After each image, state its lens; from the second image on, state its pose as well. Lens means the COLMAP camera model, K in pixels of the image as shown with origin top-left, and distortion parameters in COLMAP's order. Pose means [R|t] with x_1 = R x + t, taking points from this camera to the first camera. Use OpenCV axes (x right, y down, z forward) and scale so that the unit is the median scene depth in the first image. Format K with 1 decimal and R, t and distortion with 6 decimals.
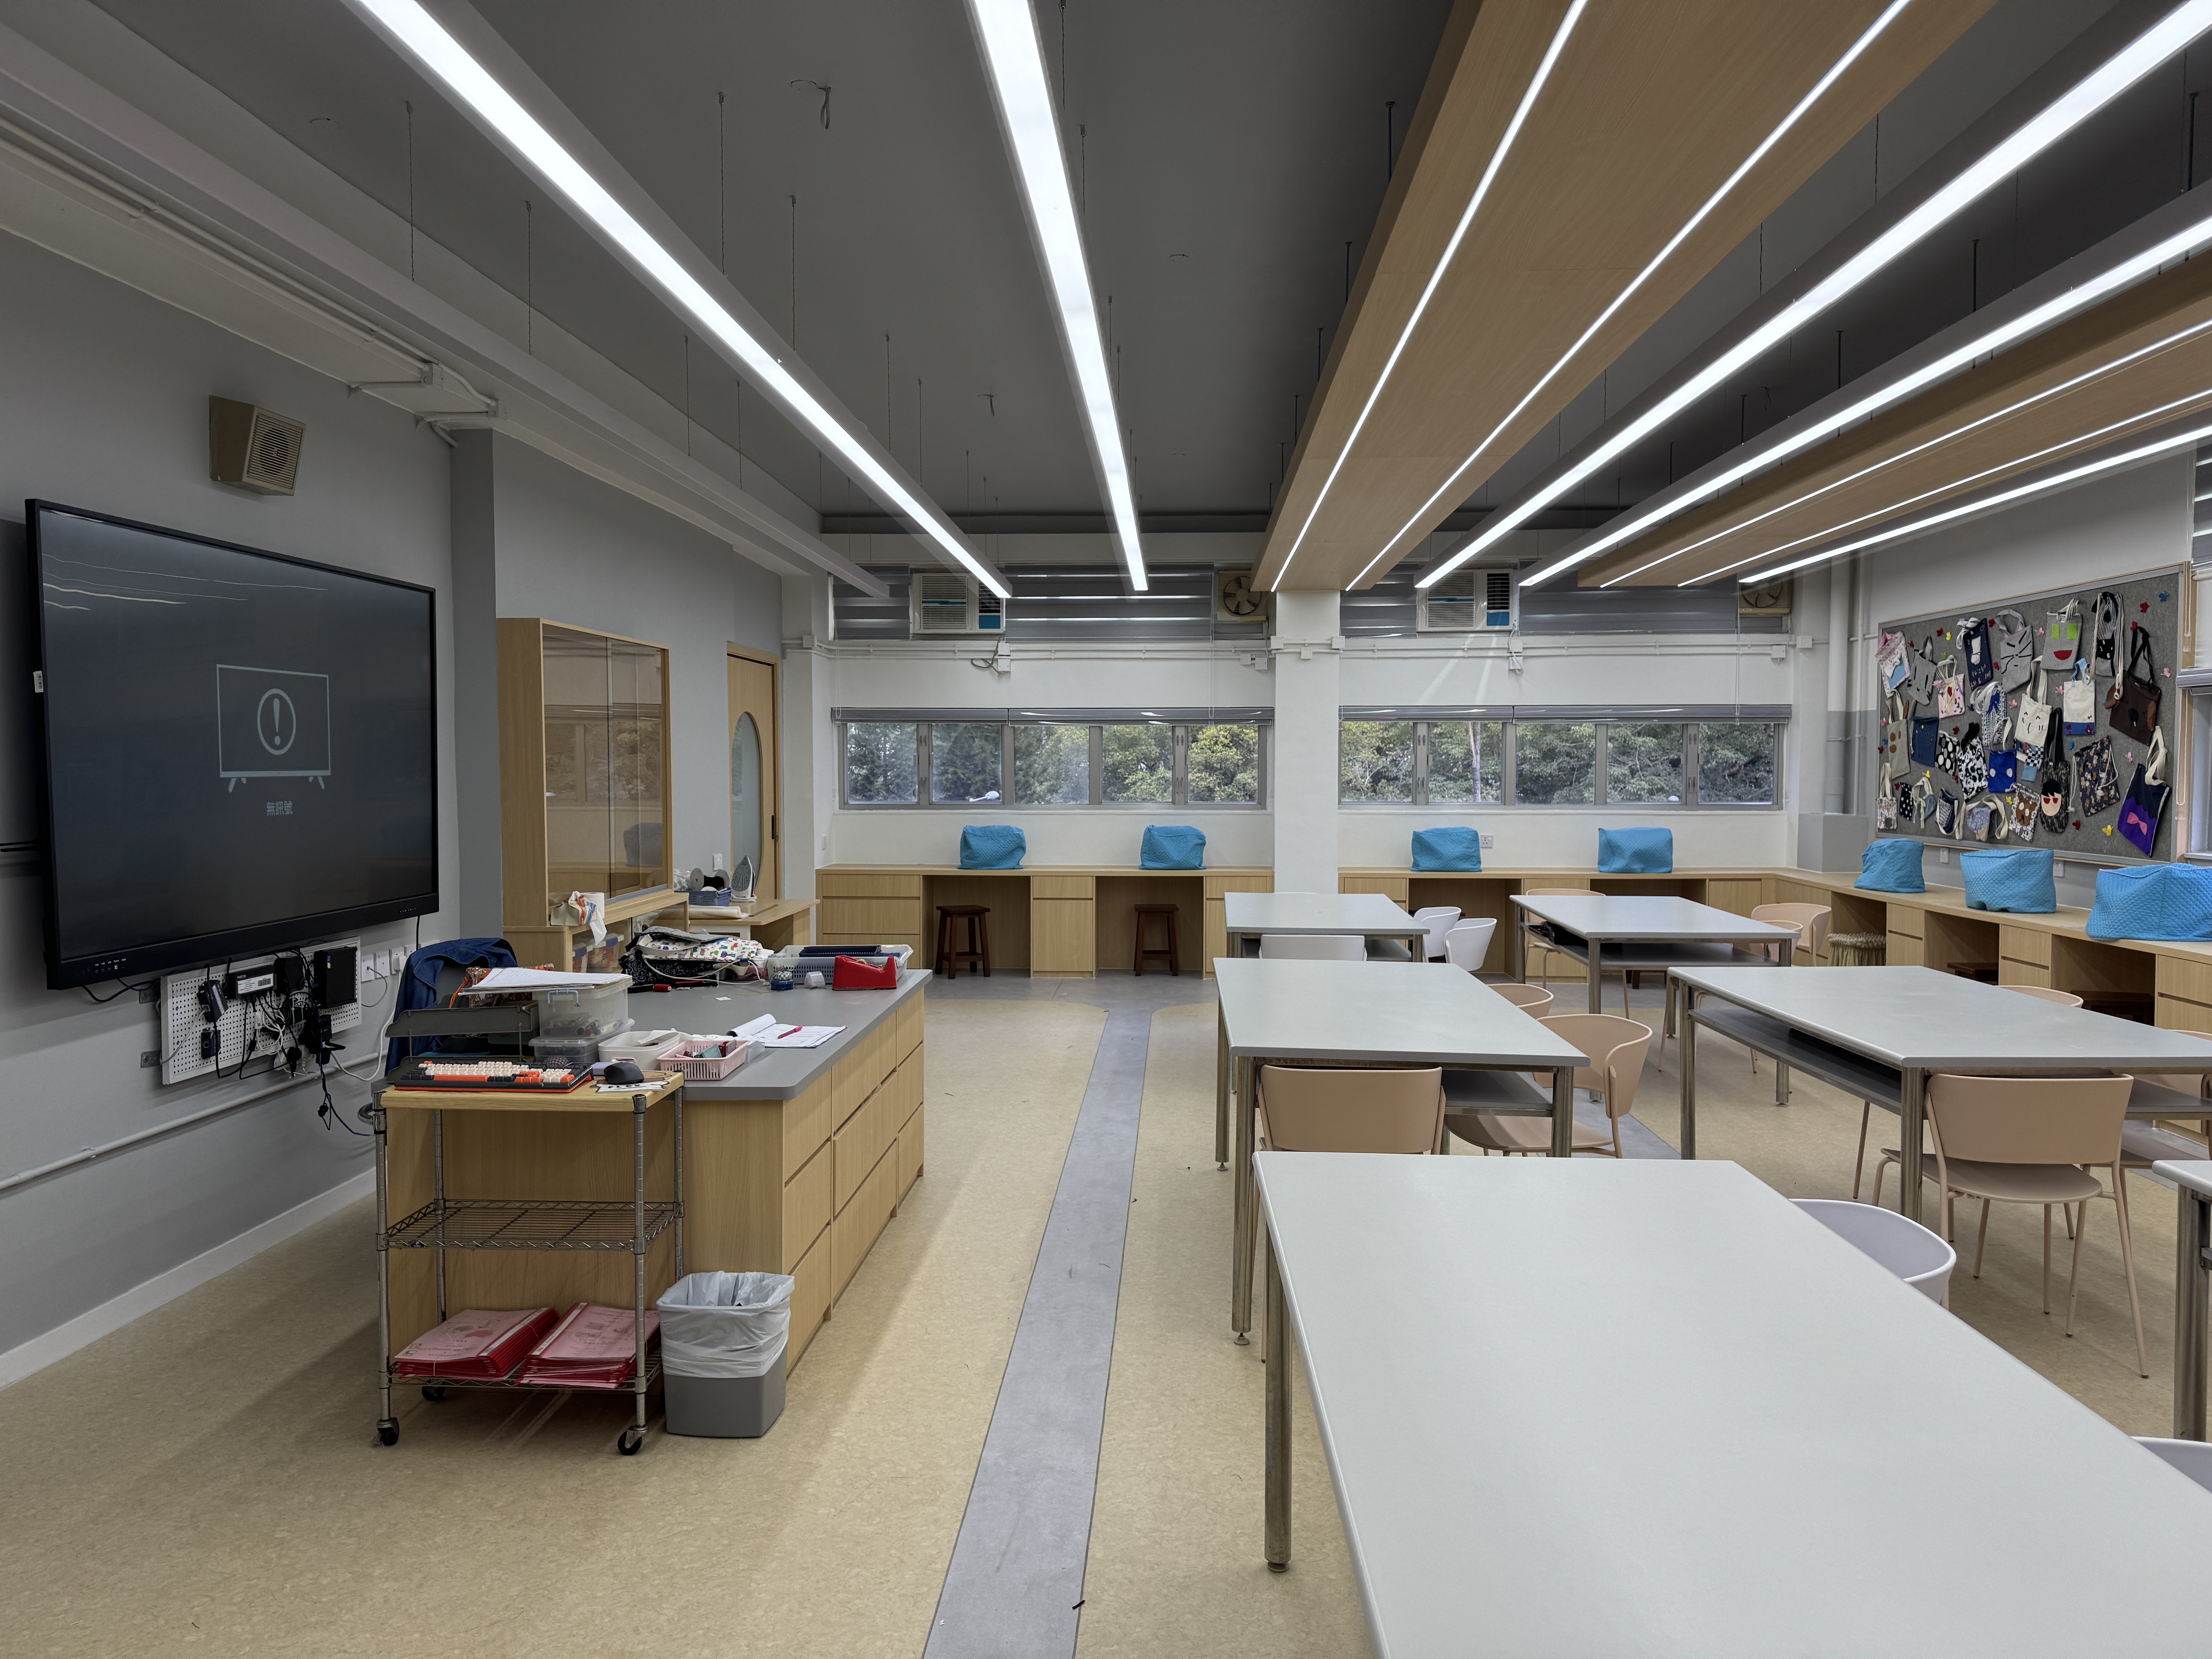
lens RADIAL K [[1578.1, 0, 1112.0], [0, 1578.1, 827.8], [0, 0, 1]] dist [0.010483, 0.002561]
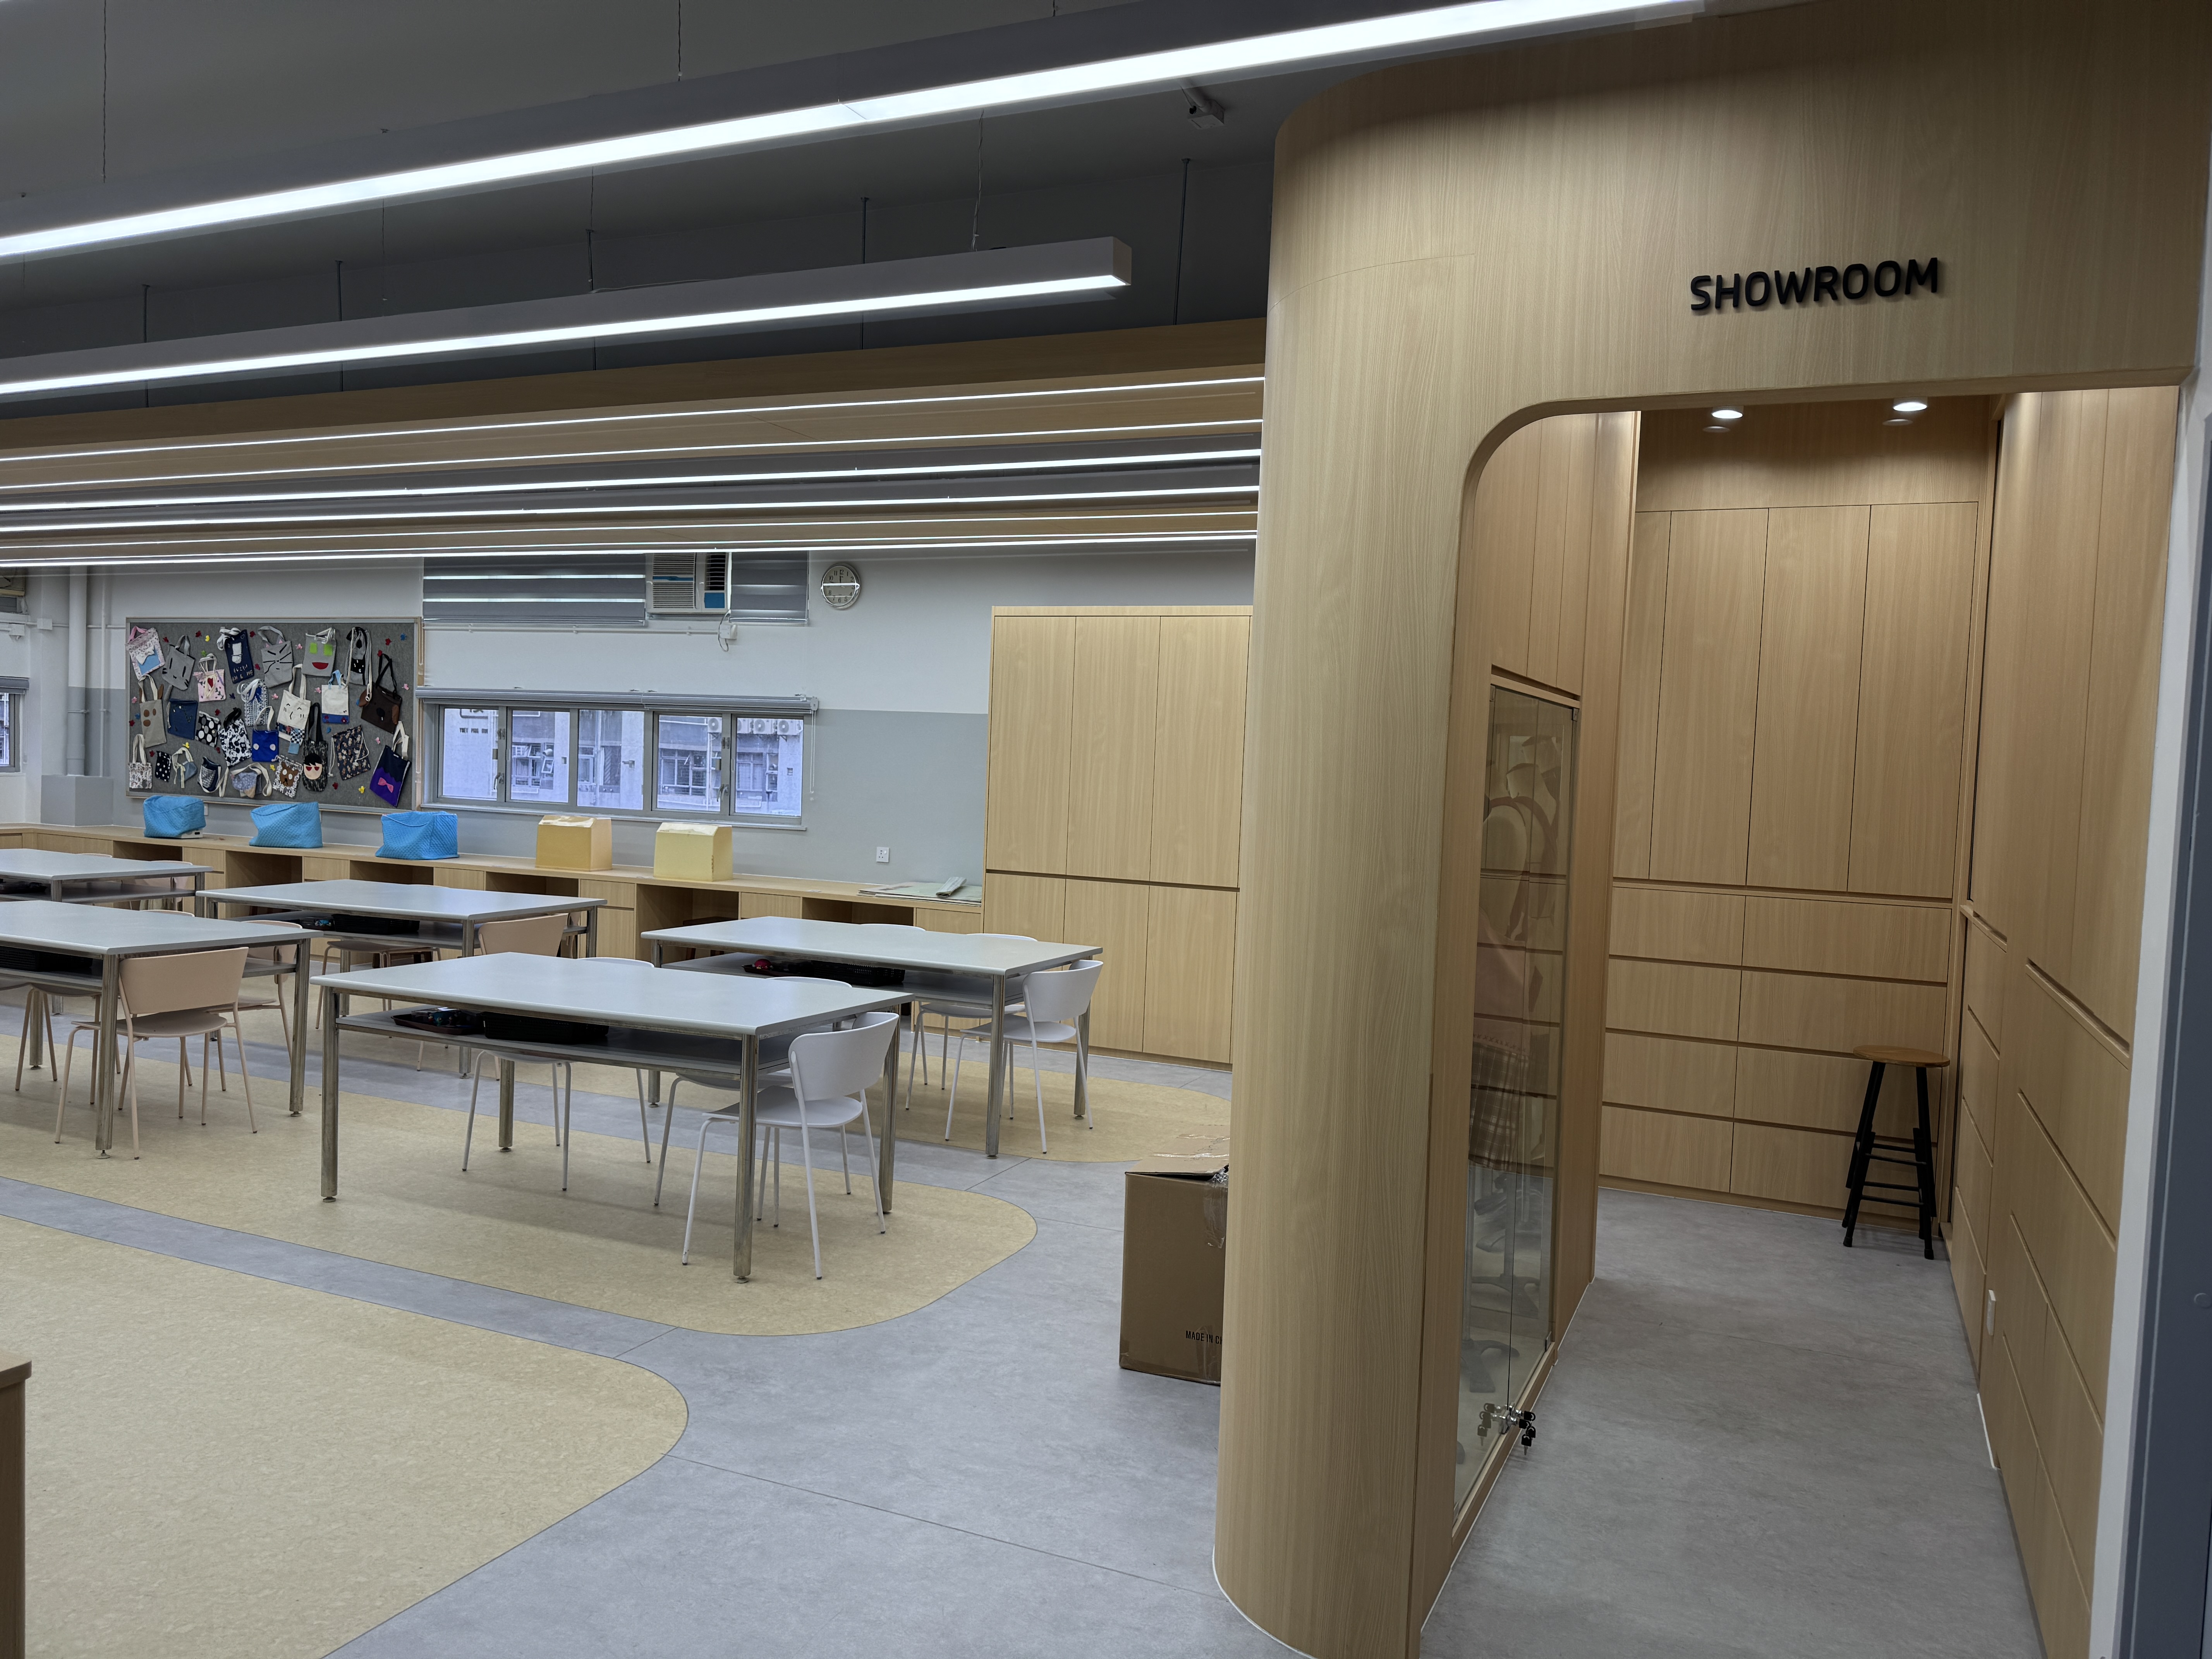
lens RADIAL K [[1578.1, 0, 1109.7], [0, 1578.1, 827.4], [0, 0, 1]] dist [0.010483, 0.002561]
pose [[0.379949, -0.029270, 0.924544, -0.416497], [0.002282, 0.999526, 0.030706, -0.006112], [-0.925005, -0.009557, 0.379836, -0.178266]]
